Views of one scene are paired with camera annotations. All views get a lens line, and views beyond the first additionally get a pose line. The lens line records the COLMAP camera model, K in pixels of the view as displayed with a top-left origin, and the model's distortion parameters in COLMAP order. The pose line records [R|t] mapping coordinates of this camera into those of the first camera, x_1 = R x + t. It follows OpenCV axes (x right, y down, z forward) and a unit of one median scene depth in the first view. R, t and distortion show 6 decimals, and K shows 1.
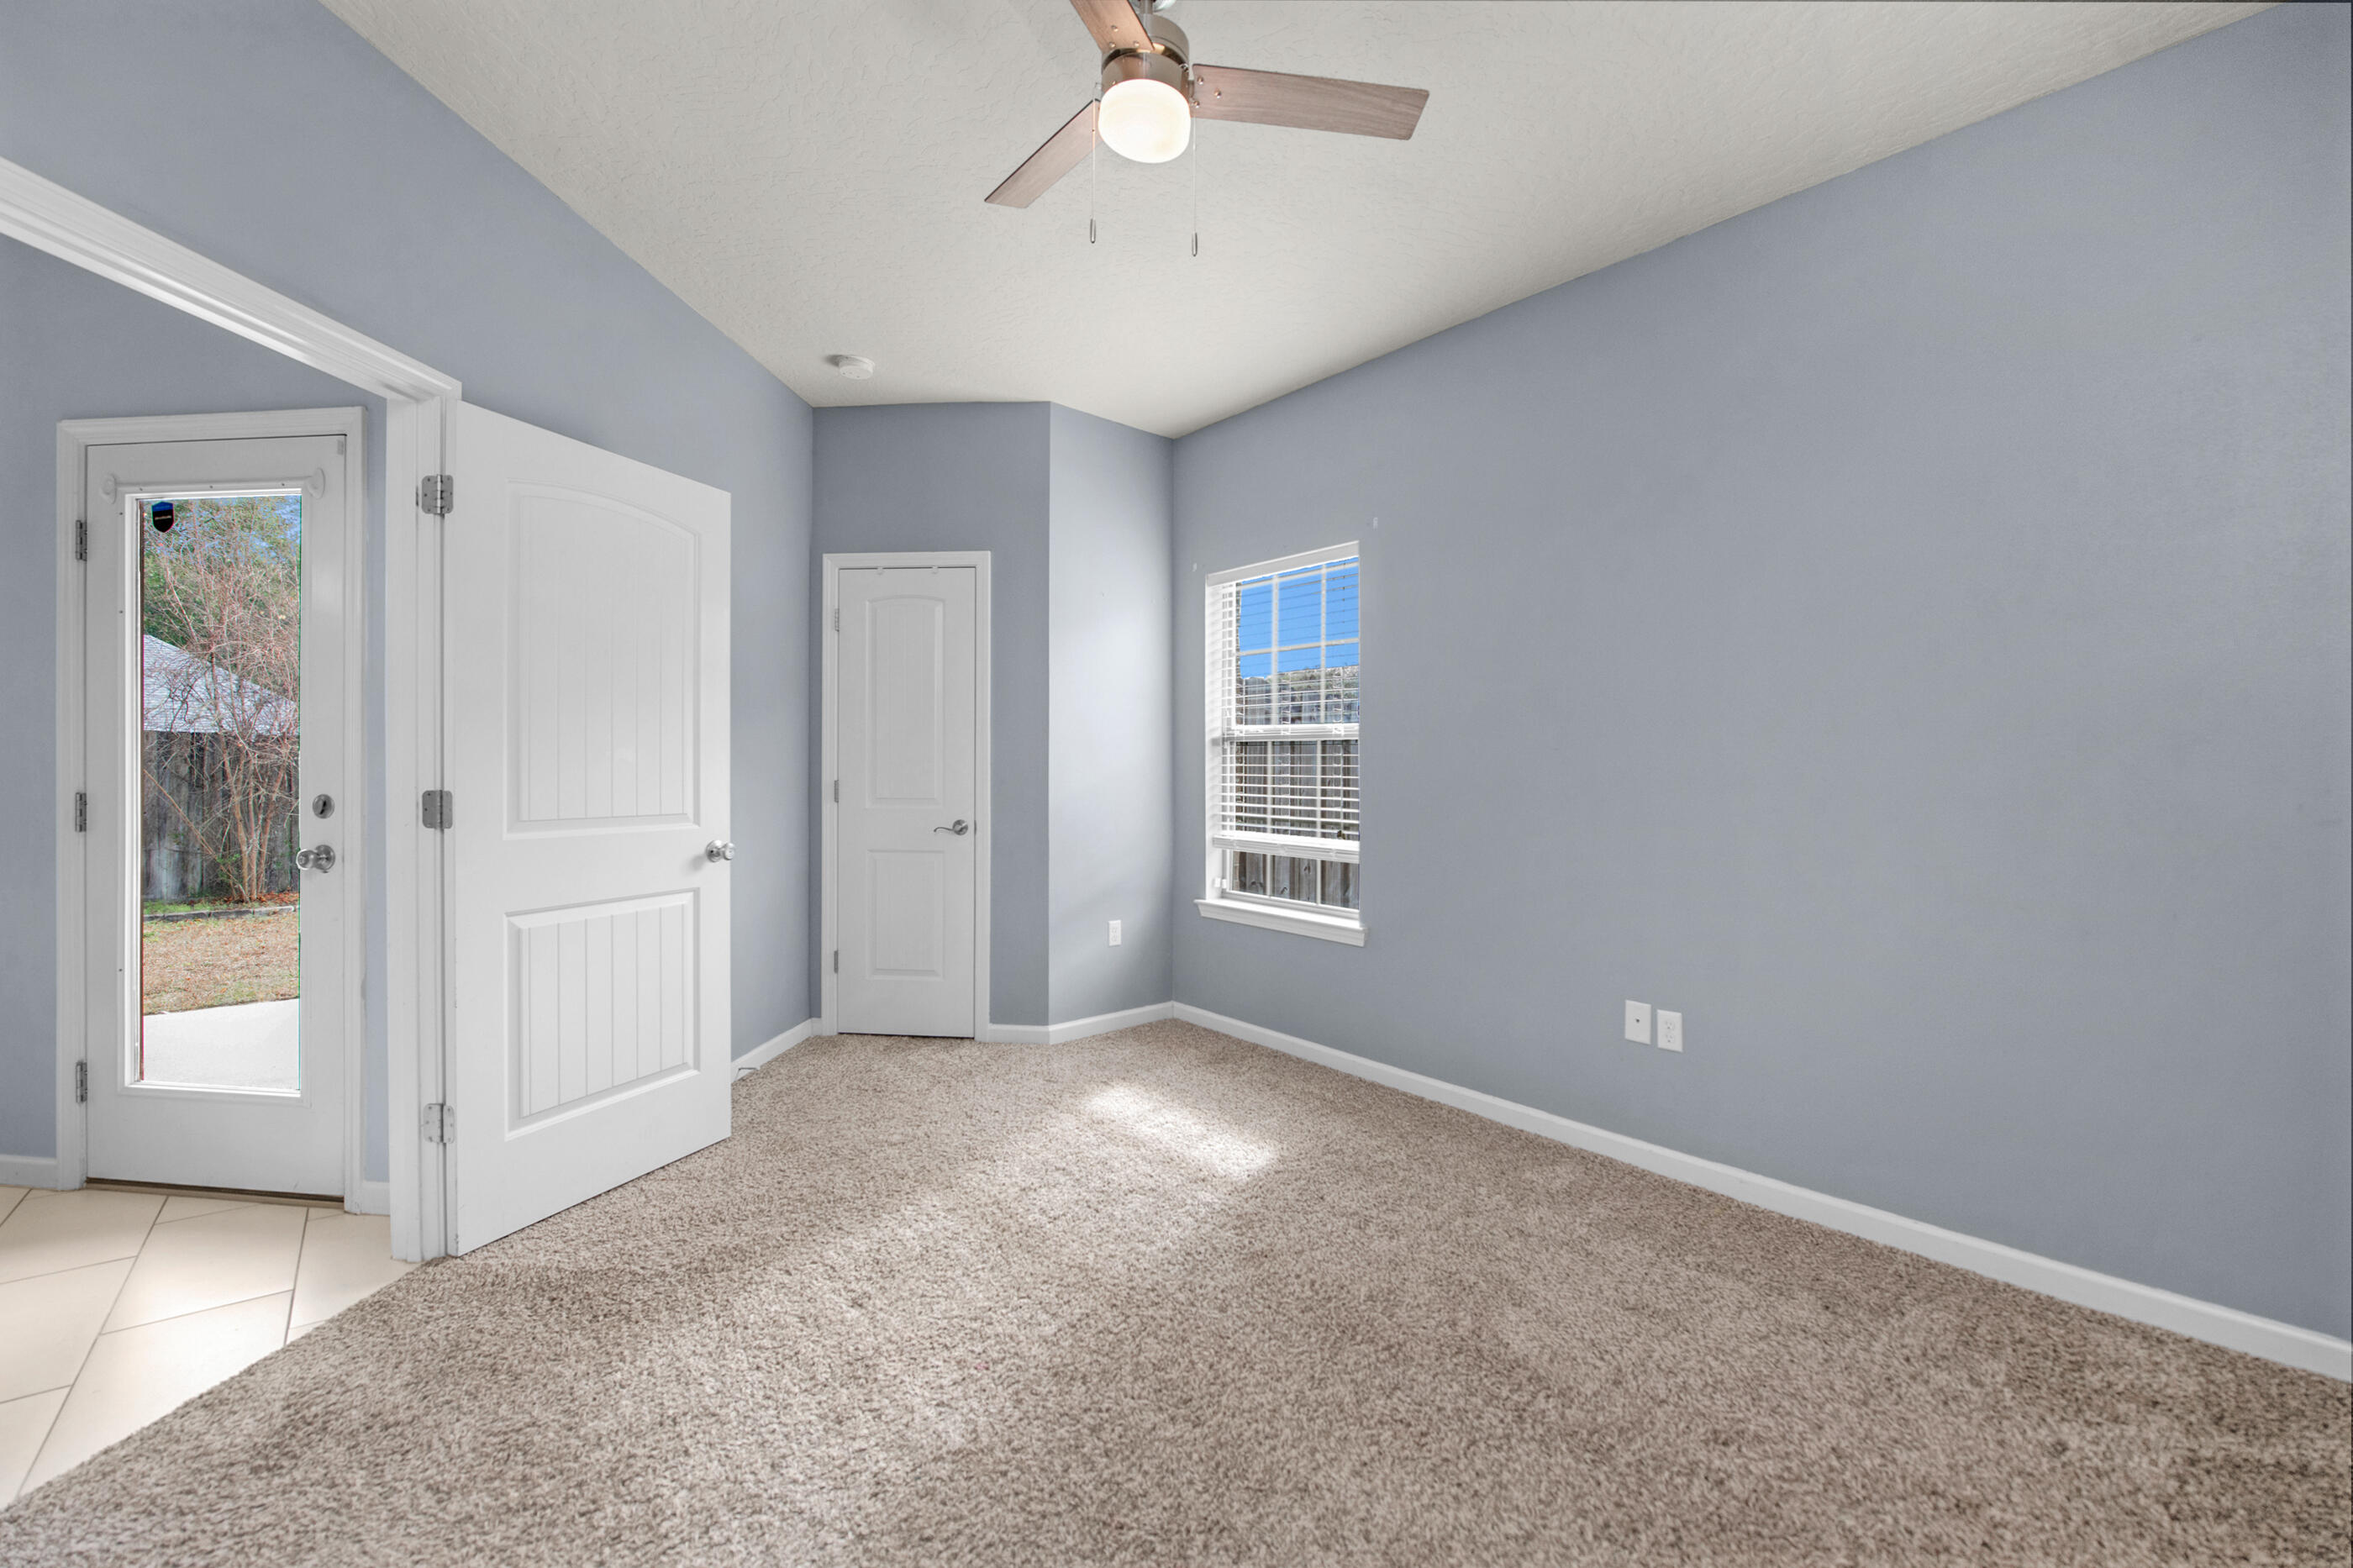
lens RADIAL K [[960.2, 0, 1181.5], [0, 960.2, 780.6], [0, 0, 1]] dist [-0.000555, -0.008893]
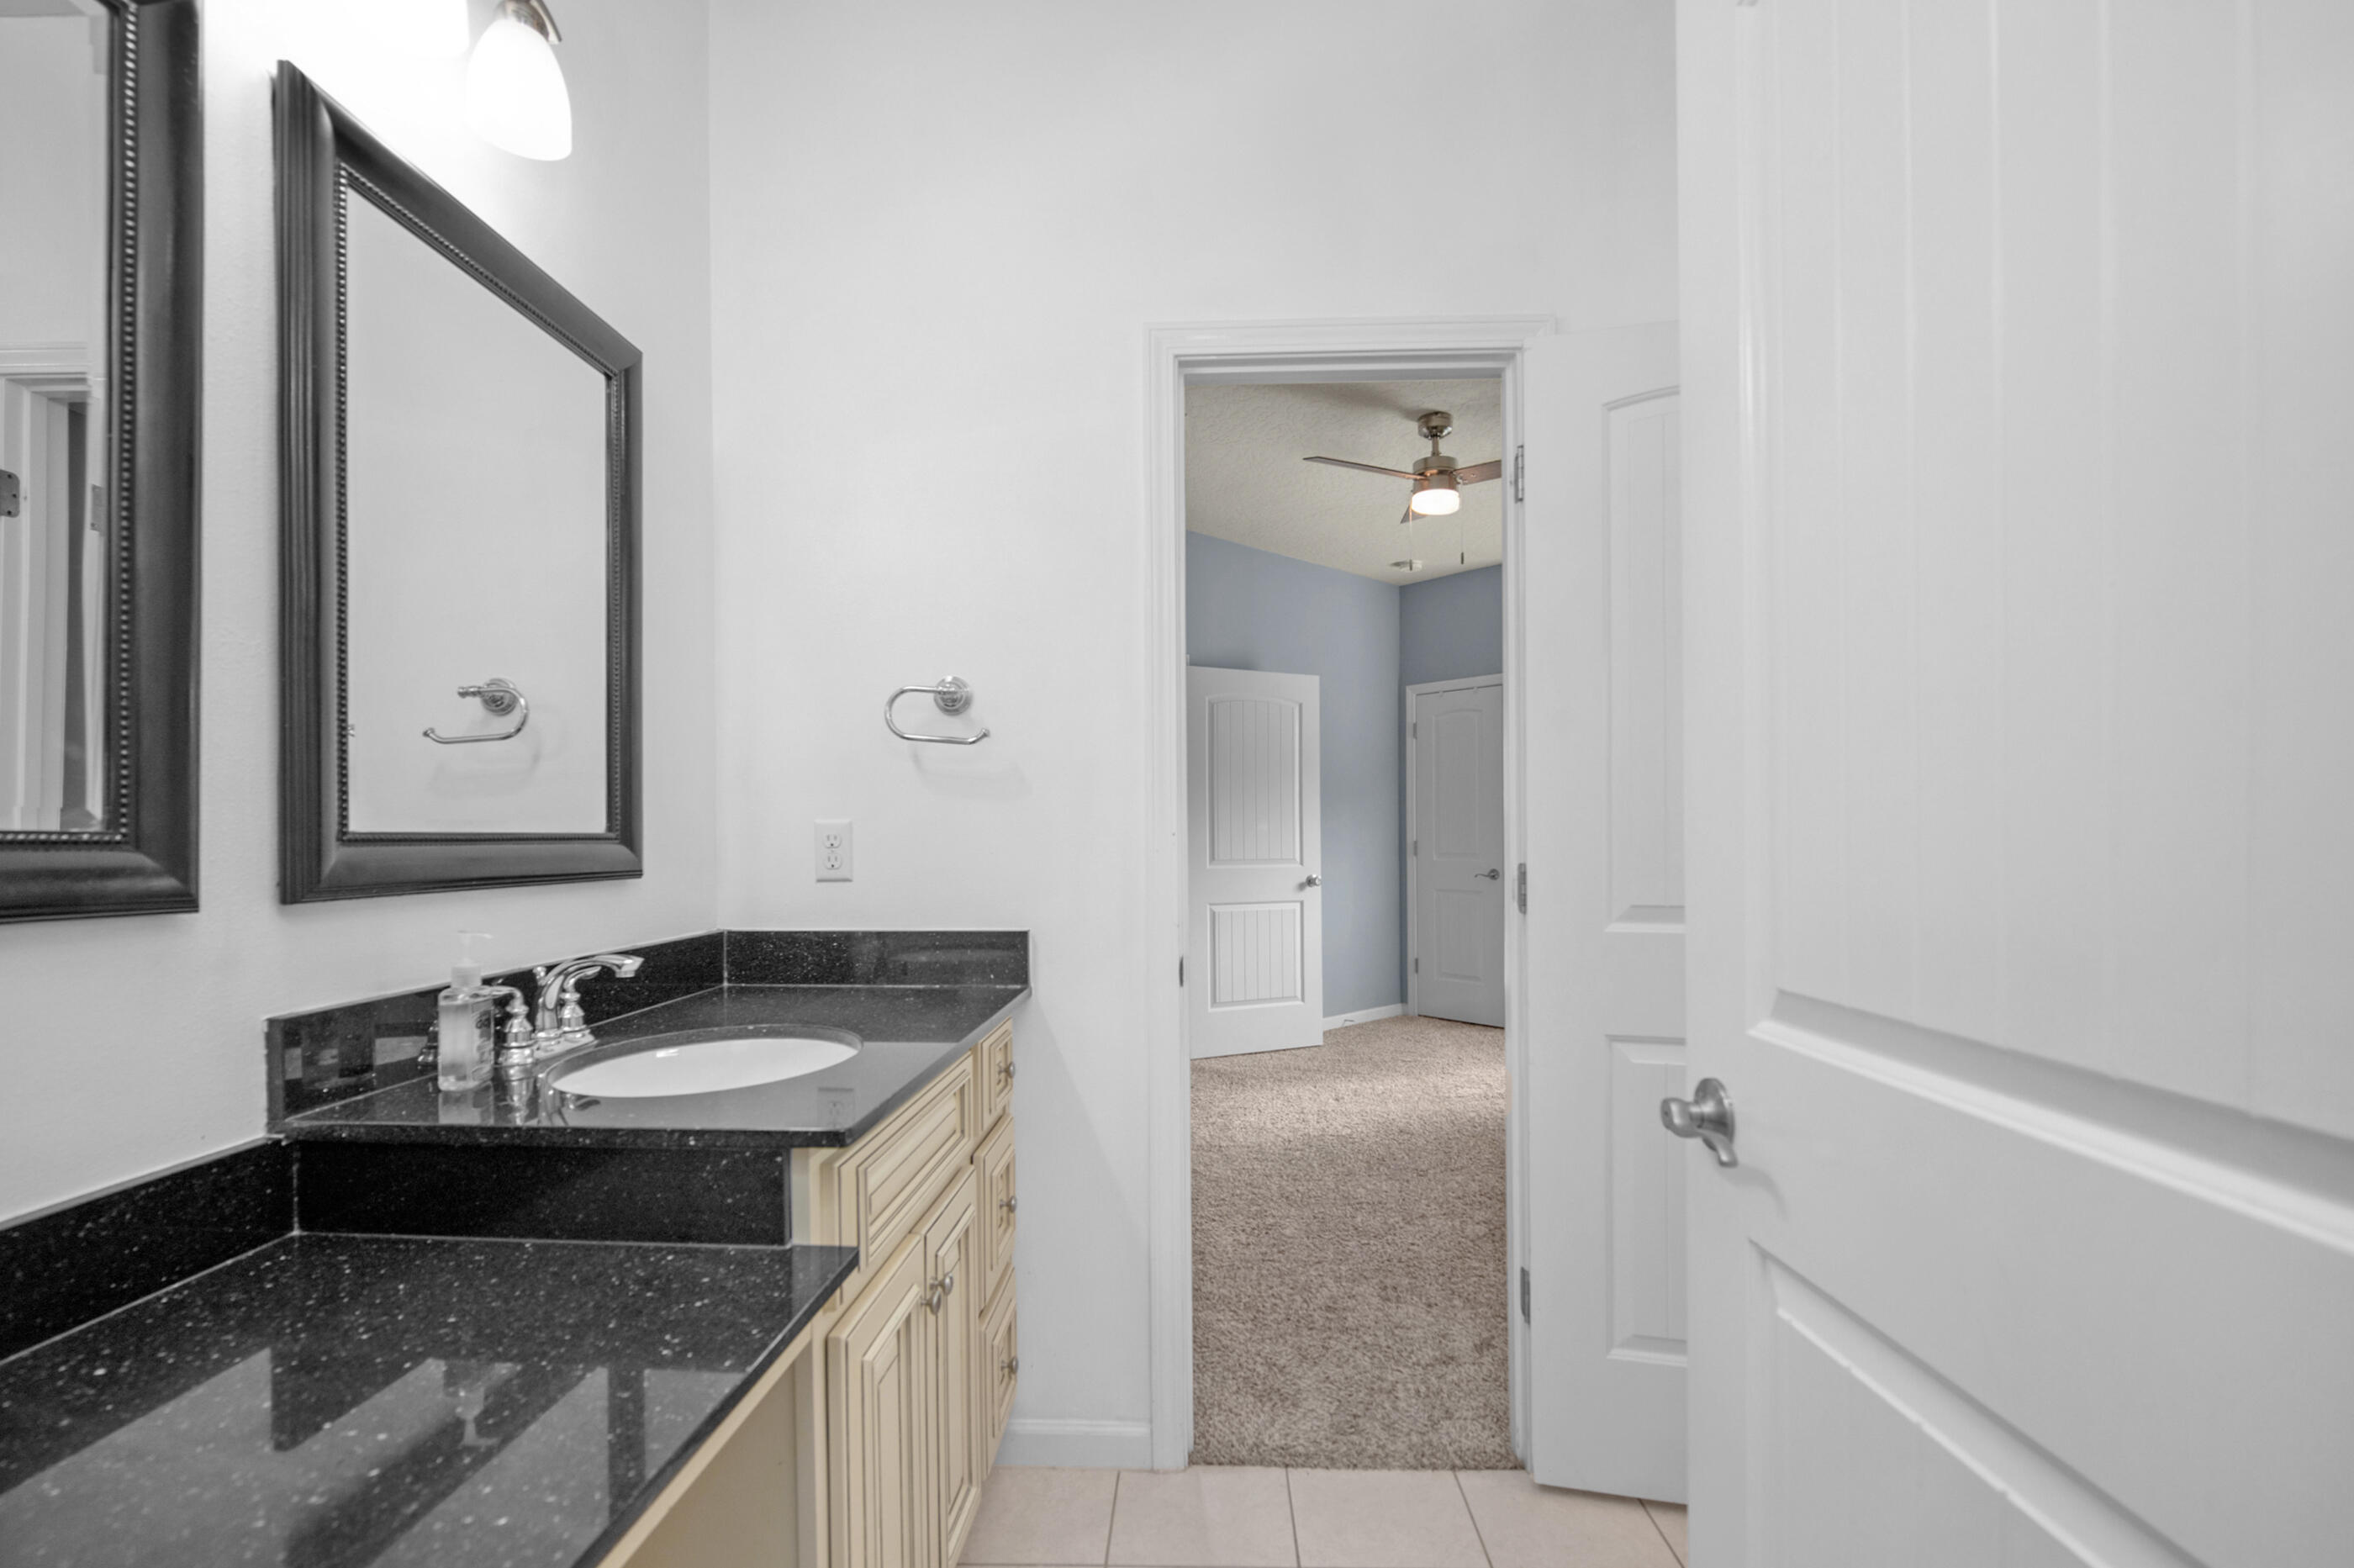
lens RADIAL K [[1010.2, 0, 1175.7], [0, 1010.2, 838.7], [0, 0, 1]] dist [0.000014, -0.000005]
pose [[0.742168, -0.010813, -0.670127, 0.451640], [0.005058, 0.999932, -0.010533, 0.011741], [0.670195, 0.004427, 0.742172, -0.430990]]
